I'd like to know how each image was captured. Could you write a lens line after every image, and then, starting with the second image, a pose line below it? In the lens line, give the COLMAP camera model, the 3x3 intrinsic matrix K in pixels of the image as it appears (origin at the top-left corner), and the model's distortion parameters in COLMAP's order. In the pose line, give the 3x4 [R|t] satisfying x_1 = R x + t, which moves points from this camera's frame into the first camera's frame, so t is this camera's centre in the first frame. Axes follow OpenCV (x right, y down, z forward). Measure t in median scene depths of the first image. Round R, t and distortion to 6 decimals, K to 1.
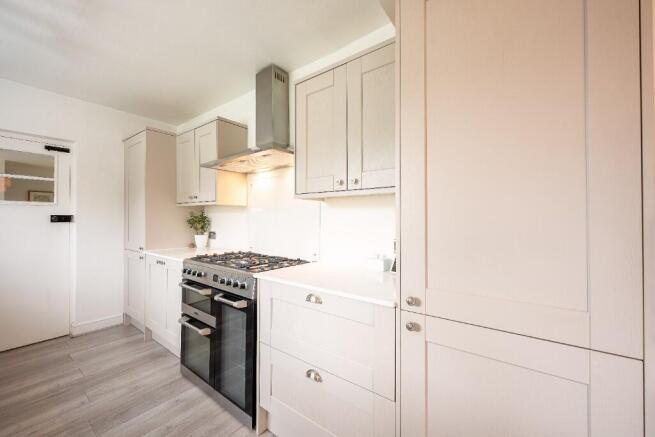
lens RADIAL K [[259.7, 0, 328.1], [0, 259.7, 218.5], [0, 0, 1]] dist [0.002460, 0.000380]
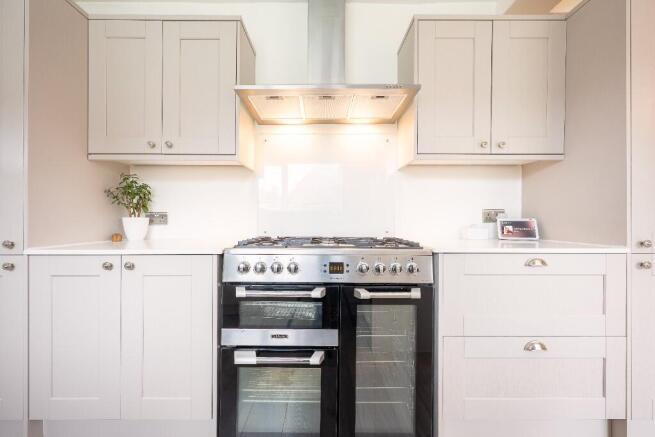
lens RADIAL K [[259.7, 0, 326.0], [0, 259.7, 219.4], [0, 0, 1]] dist [0.002460, 0.000380]
pose [[0.790864, -0.004328, 0.611976, -0.551625], [0.002393, 0.999989, 0.003979, 0.071981], [-0.611987, -0.001683, 0.790866, 0.341477]]
